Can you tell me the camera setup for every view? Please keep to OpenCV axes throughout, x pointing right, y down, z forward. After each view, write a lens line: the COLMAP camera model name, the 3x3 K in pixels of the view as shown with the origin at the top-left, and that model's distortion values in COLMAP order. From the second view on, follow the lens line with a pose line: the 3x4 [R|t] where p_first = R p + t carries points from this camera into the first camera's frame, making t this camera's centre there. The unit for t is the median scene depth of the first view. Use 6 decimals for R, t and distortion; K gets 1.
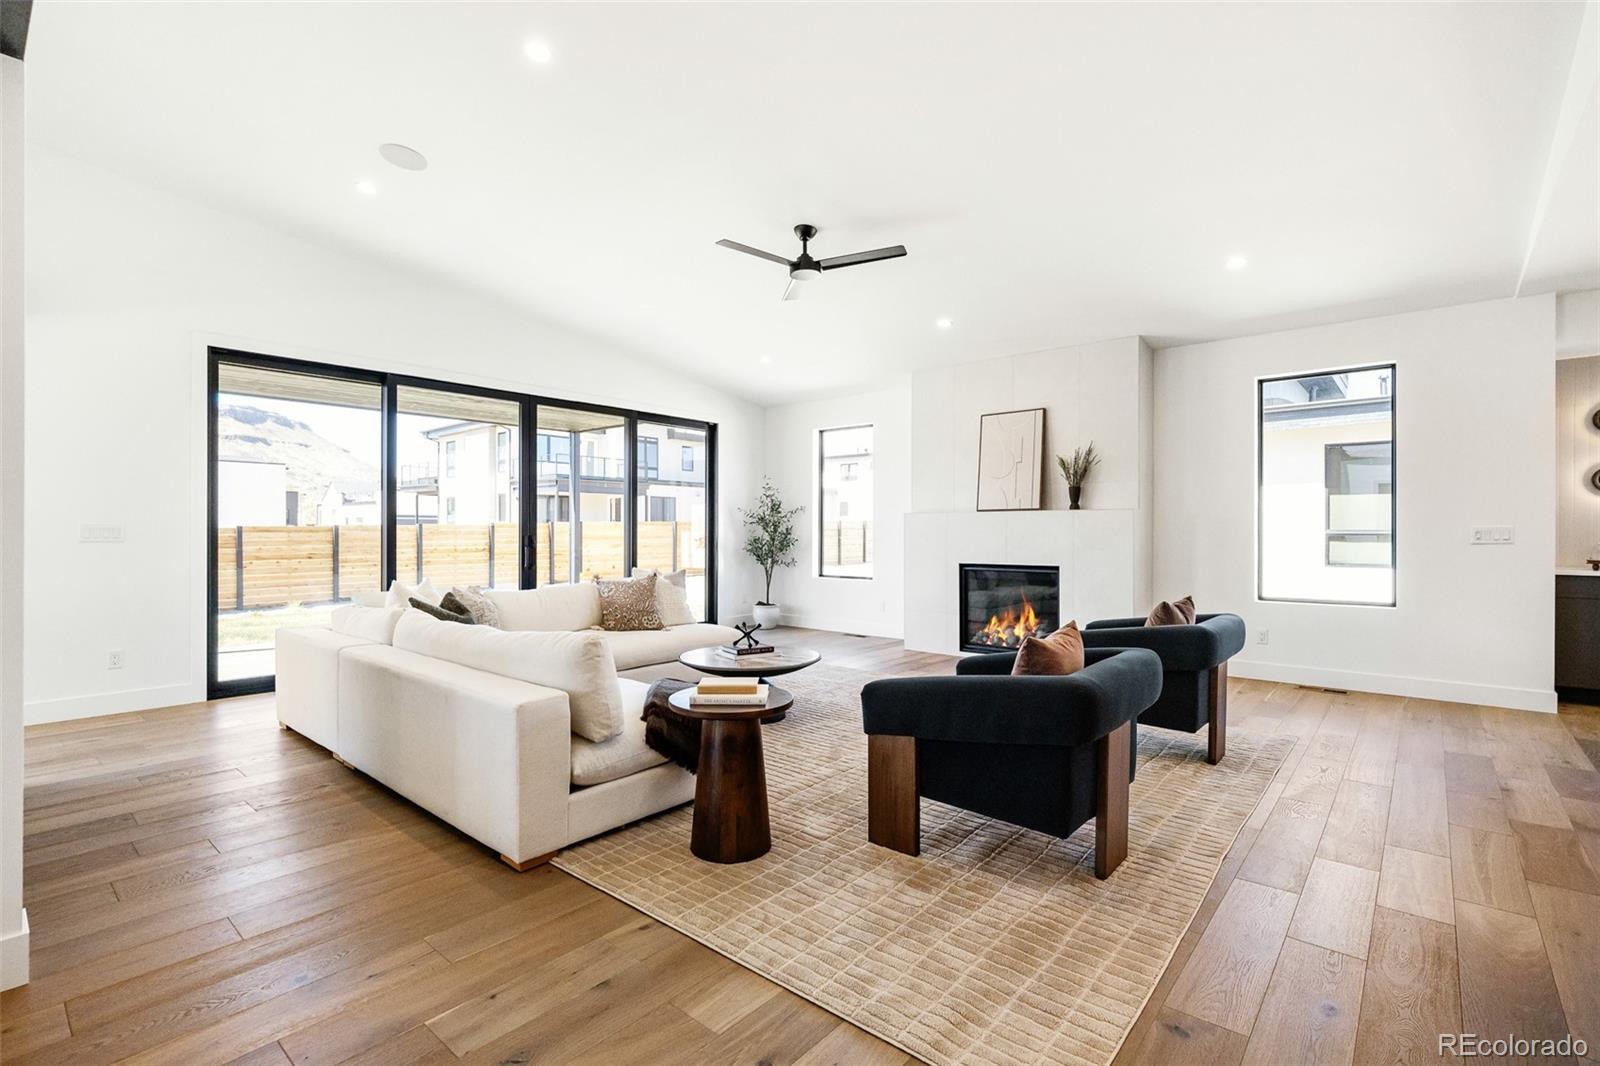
lens RADIAL K [[754.2, 0, 813.6], [0, 754.2, 534.7], [0, 0, 1]] dist [-0.003103, -0.002066]
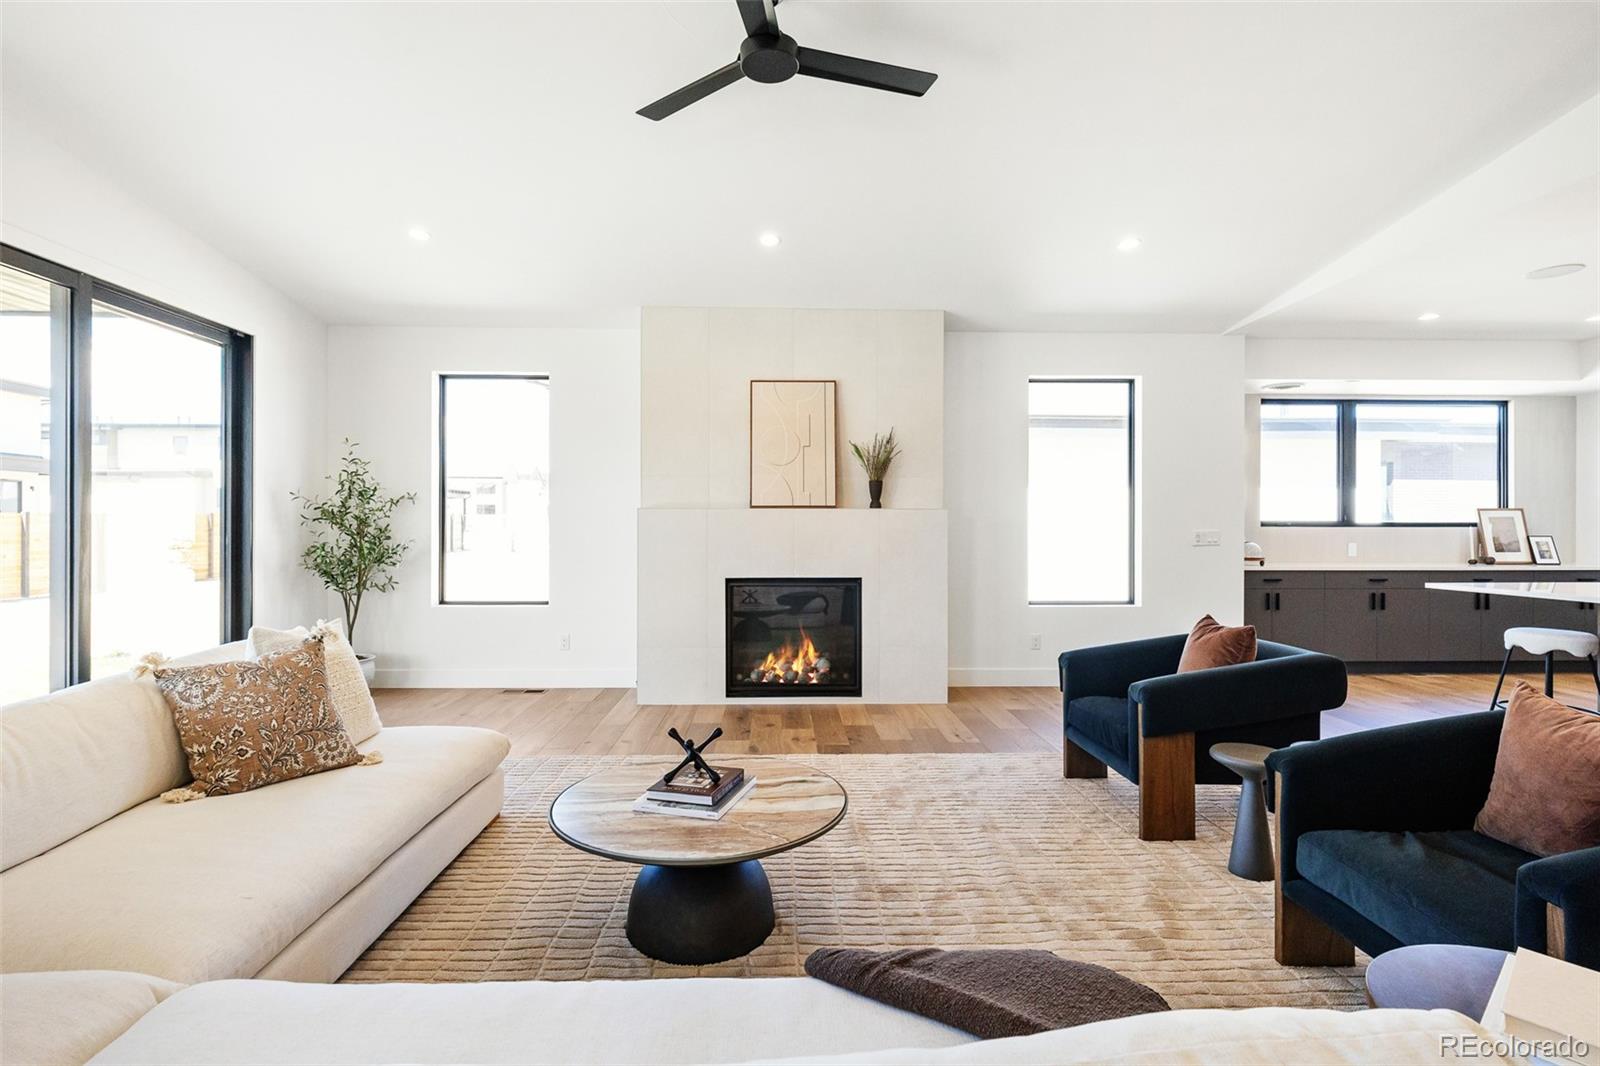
lens RADIAL K [[754.2, 0, 796.4], [0, 754.2, 535.0], [0, 0, 1]] dist [-0.003103, -0.002066]
pose [[0.739695, -0.003368, 0.672934, -0.269603], [0.000111, 0.999988, 0.004883, -0.008114], [-0.672942, -0.003537, 0.739686, 0.443805]]
